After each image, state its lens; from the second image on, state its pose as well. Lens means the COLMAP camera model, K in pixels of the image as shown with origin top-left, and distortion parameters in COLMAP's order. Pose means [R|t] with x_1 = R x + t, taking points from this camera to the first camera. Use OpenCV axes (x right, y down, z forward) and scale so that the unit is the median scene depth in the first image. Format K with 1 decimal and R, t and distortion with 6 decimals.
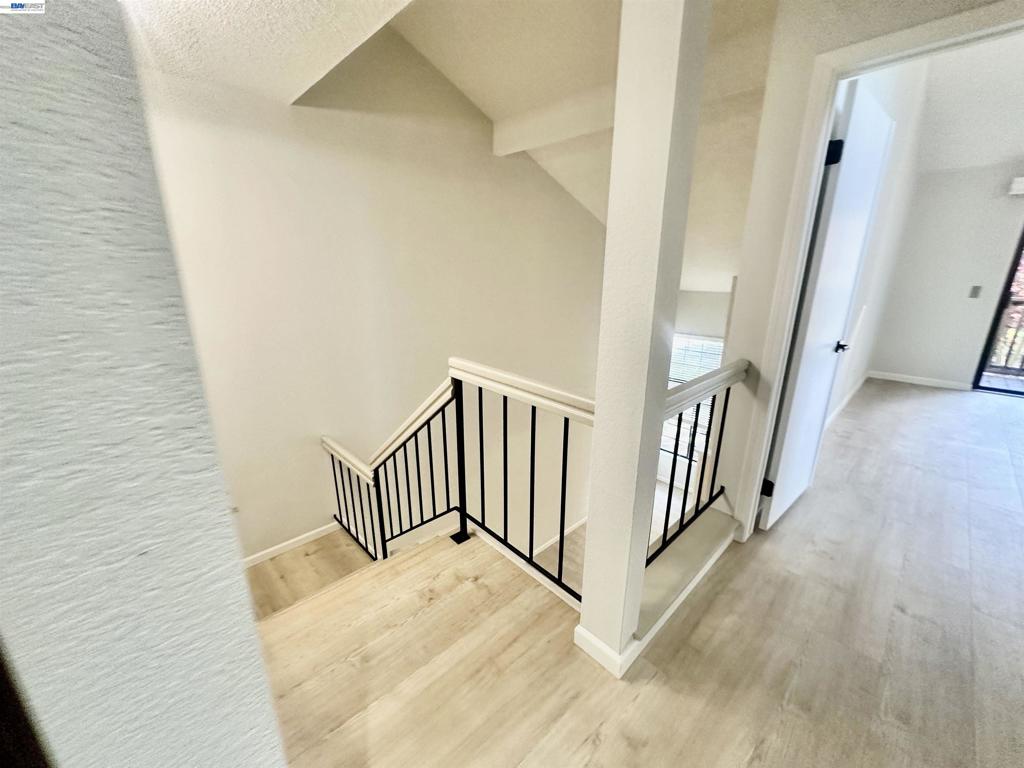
lens RADIAL K [[407.5, 0, 506.7], [0, 407.5, 384.0], [0, 0, 1]] dist [-0.004471, 0.000656]
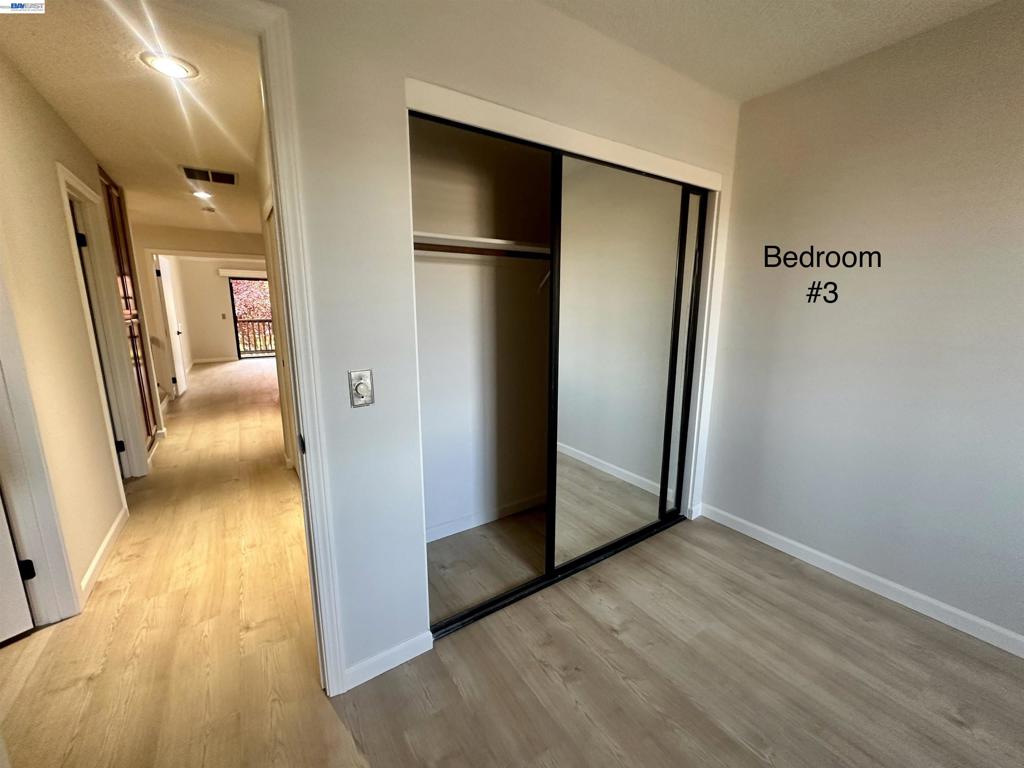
lens RADIAL K [[407.5, 0, 512.7], [0, 407.5, 384.0], [0, 0, 1]] dist [-0.004471, 0.000656]
pose [[0.155956, -0.182111, 0.970831, -1.978229], [0.269749, 0.953350, 0.135499, 0.593313], [-0.950217, 0.240749, 0.197805, -2.043046]]
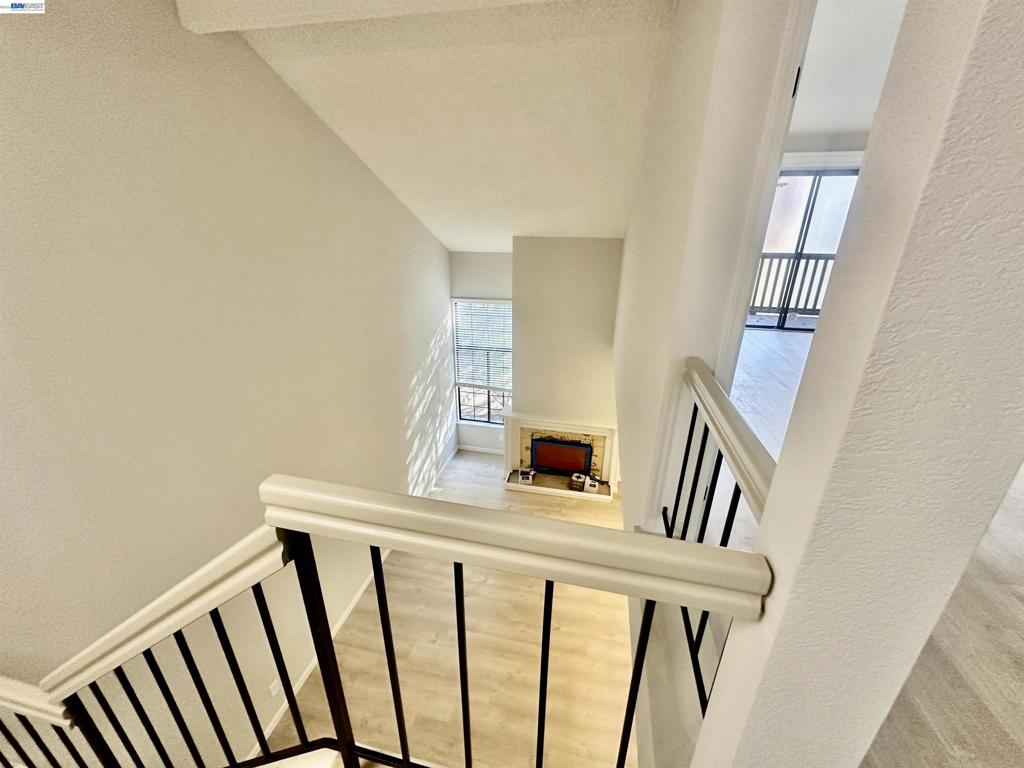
lens RADIAL K [[407.5, 0, 512.0], [0, 407.5, 382.4], [0, 0, 1]] dist [-0.004471, 0.000656]
pose [[0.814293, -0.208185, 0.541836, -0.136030], [0.152518, 0.977407, 0.146332, -0.189361], [-0.560059, -0.036517, 0.827648, 0.548224]]
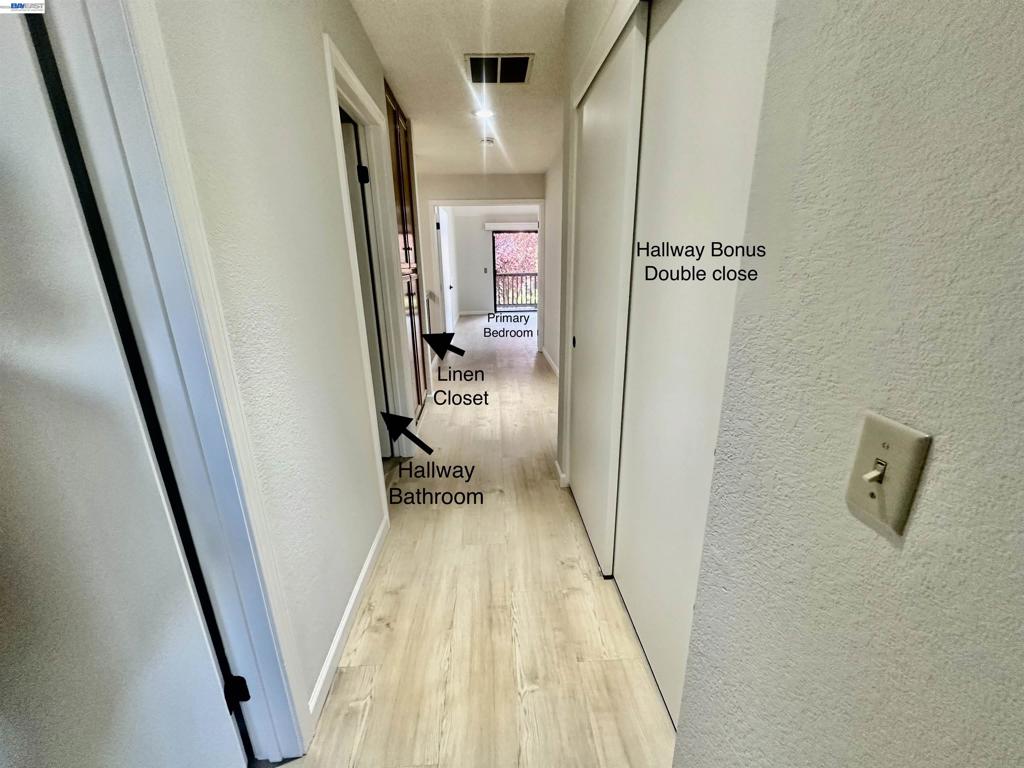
lens RADIAL K [[407.5, 0, 515.5], [0, 407.5, 384.6], [0, 0, 1]] dist [-0.004471, 0.000656]
pose [[0.633422, -0.232093, 0.738180, -1.430826], [0.227274, 0.967685, 0.109232, 0.439104], [-0.739677, 0.098580, 0.665702, -1.444458]]
